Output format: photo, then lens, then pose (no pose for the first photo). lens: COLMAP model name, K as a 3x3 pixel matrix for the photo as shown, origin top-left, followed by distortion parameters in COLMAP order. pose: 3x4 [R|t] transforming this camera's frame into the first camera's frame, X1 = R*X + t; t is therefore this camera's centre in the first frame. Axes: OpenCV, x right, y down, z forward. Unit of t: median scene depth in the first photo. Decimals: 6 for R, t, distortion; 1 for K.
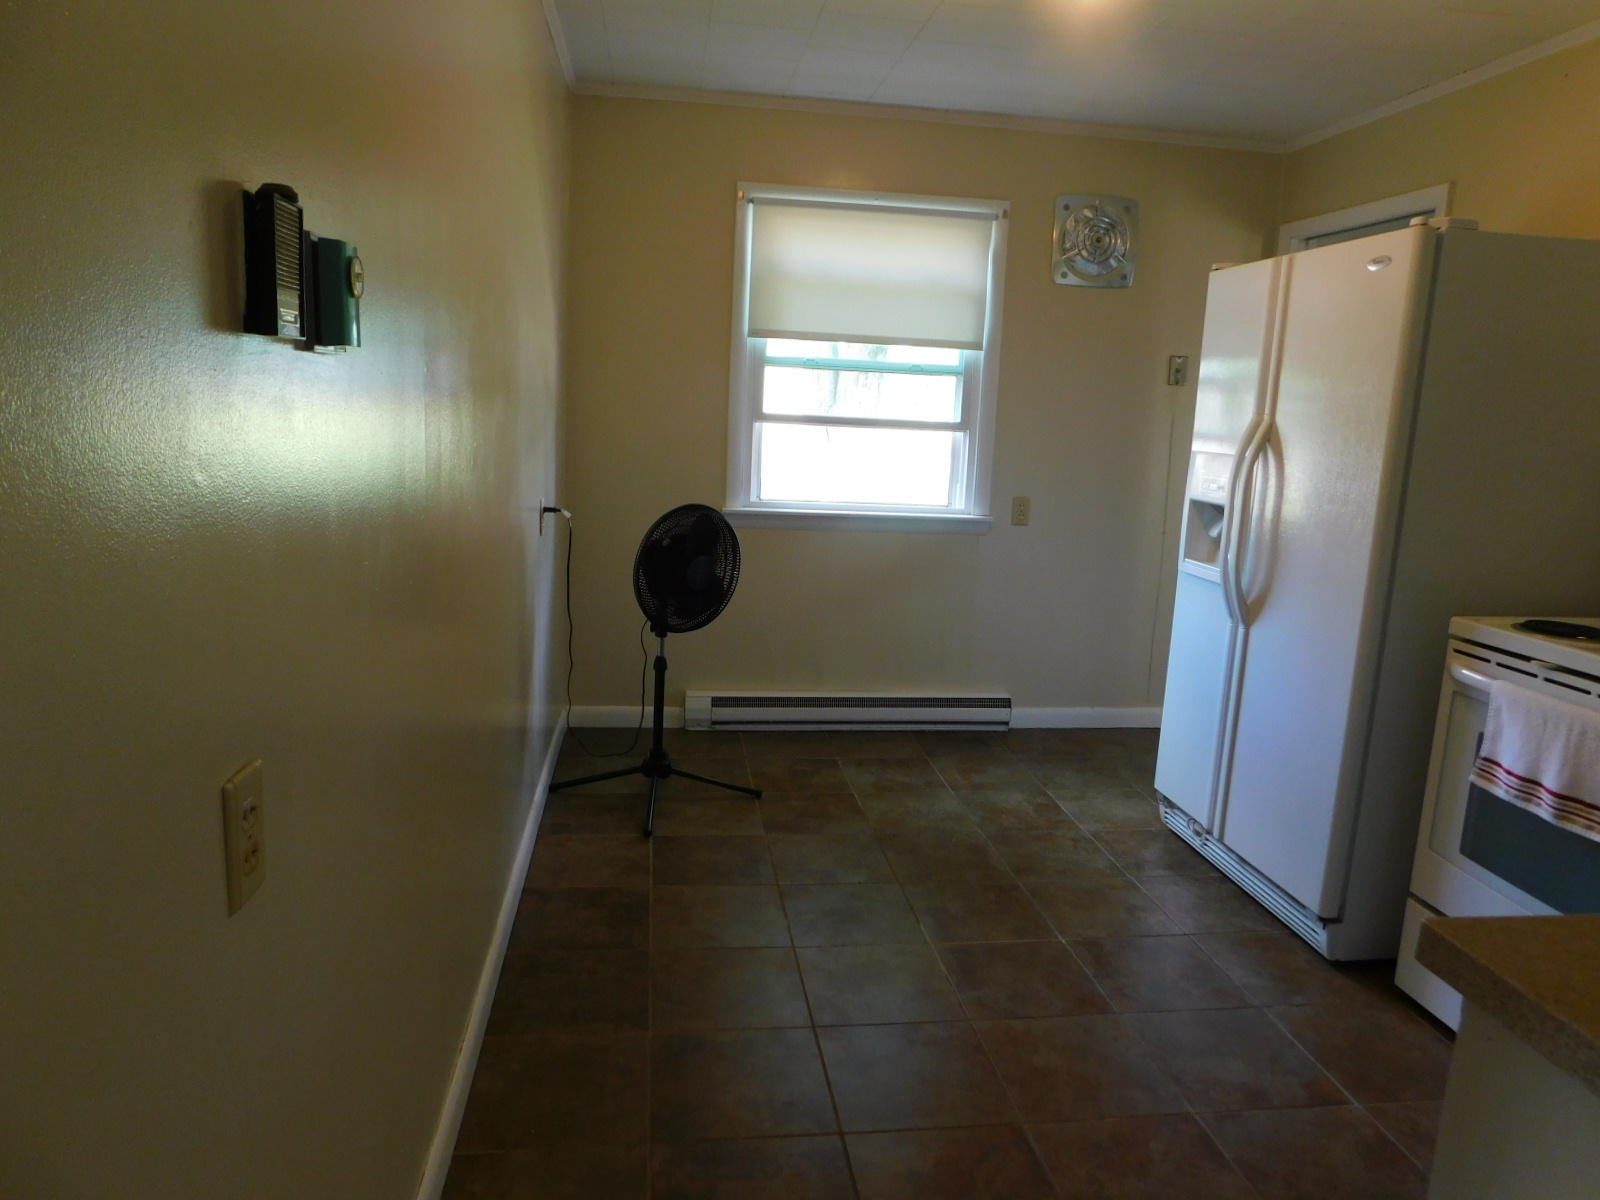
lens RADIAL K [[1059.8, 0, 804.1], [0, 1059.8, 597.6], [0, 0, 1]] dist [-0.073191, 0.059406]
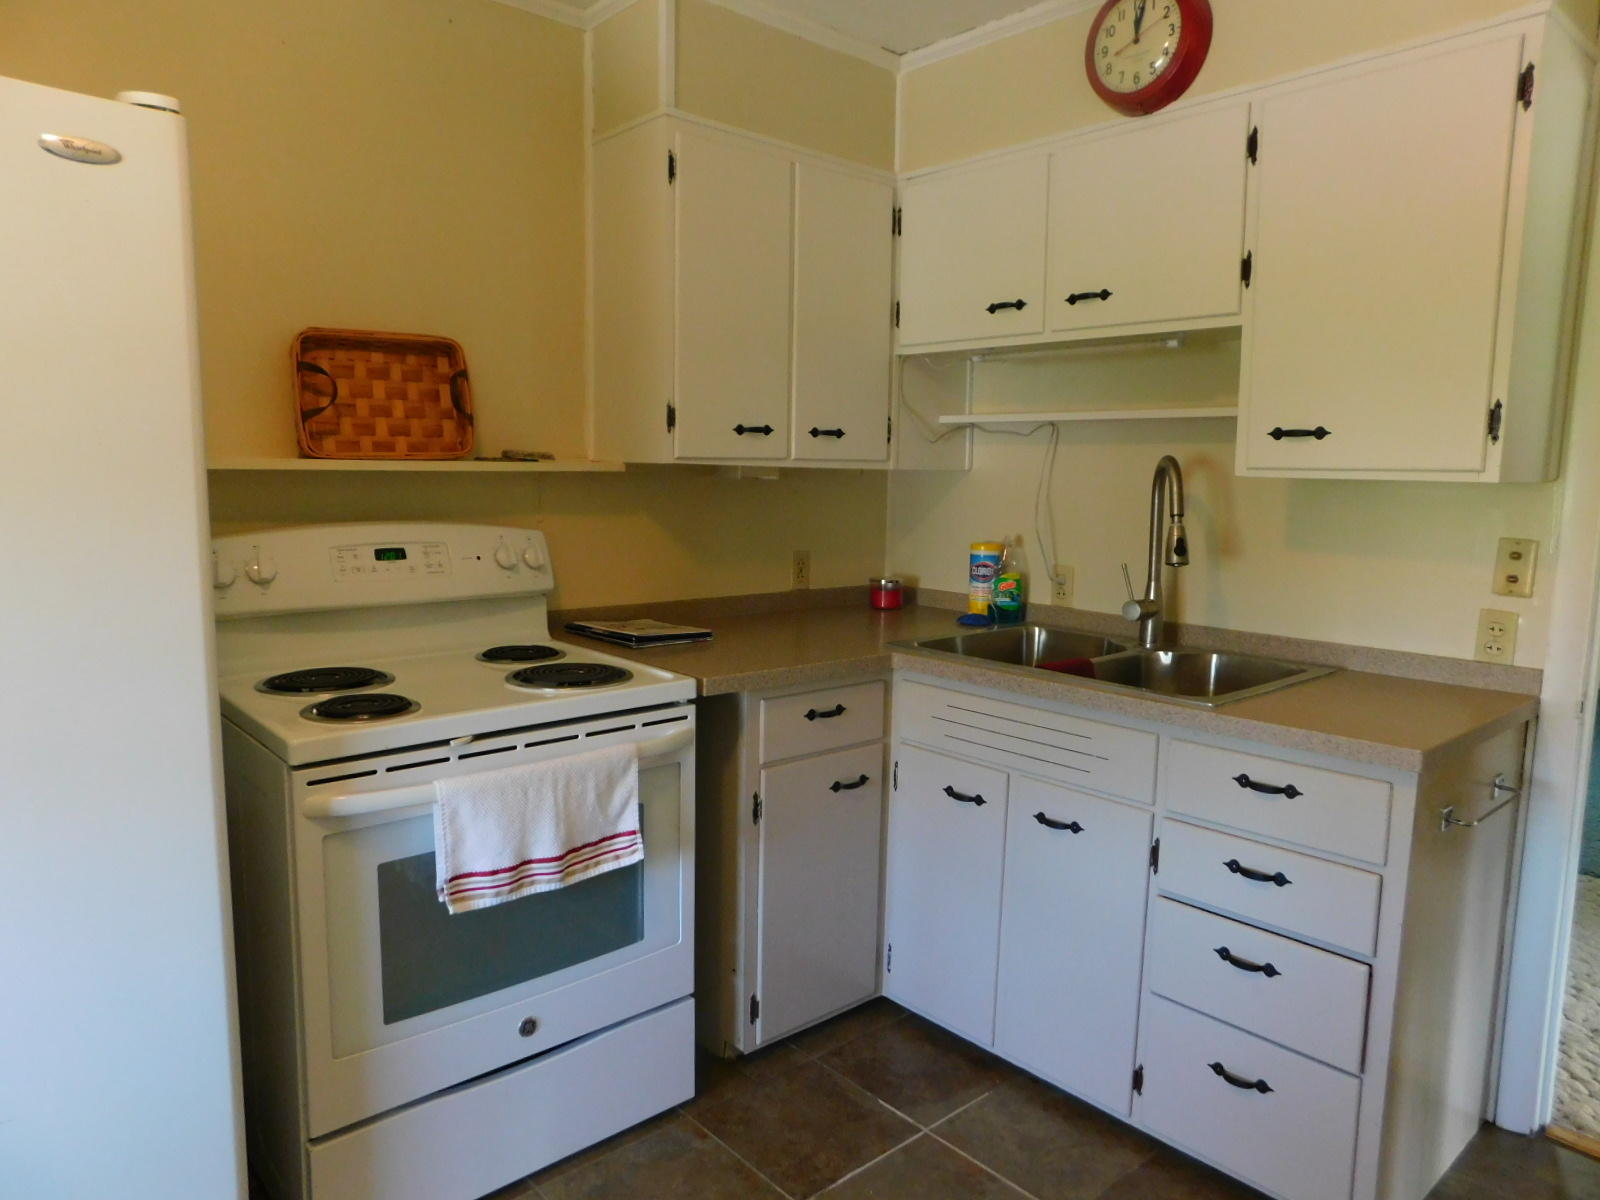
lens RADIAL K [[1059.8, 0, 804.1], [0, 1059.8, 597.6], [0, 0, 1]] dist [-0.073191, 0.059406]
pose [[-0.557418, -0.155486, 0.815542, -0.072305], [0.107494, 0.960522, 0.256598, -0.148139], [-0.823244, 0.230699, -0.518699, 0.748716]]
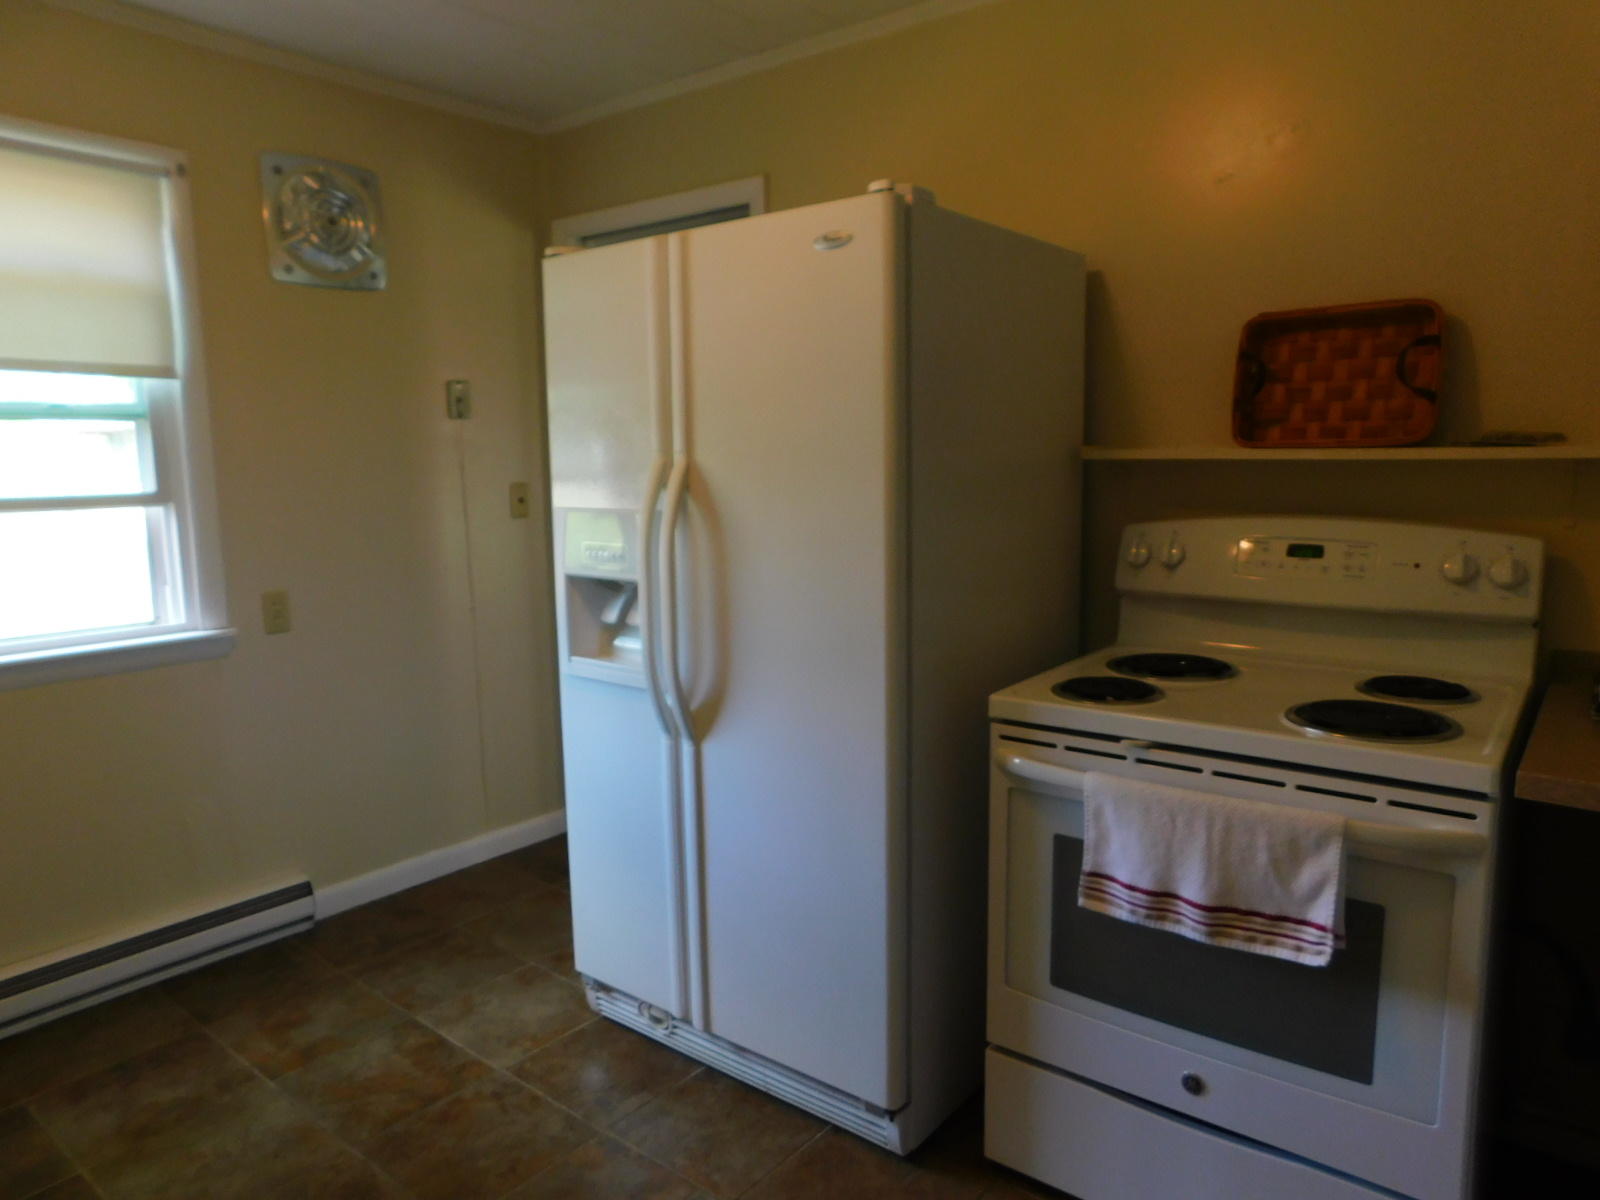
lens RADIAL K [[1059.8, 0, 804.1], [0, 1059.8, 597.6], [0, 0, 1]] dist [-0.073191, 0.059406]
pose [[0.723998, -0.148127, 0.673710, -0.001646], [0.168951, 0.985003, 0.035008, -0.074557], [-0.668792, 0.088478, 0.738166, 0.354598]]
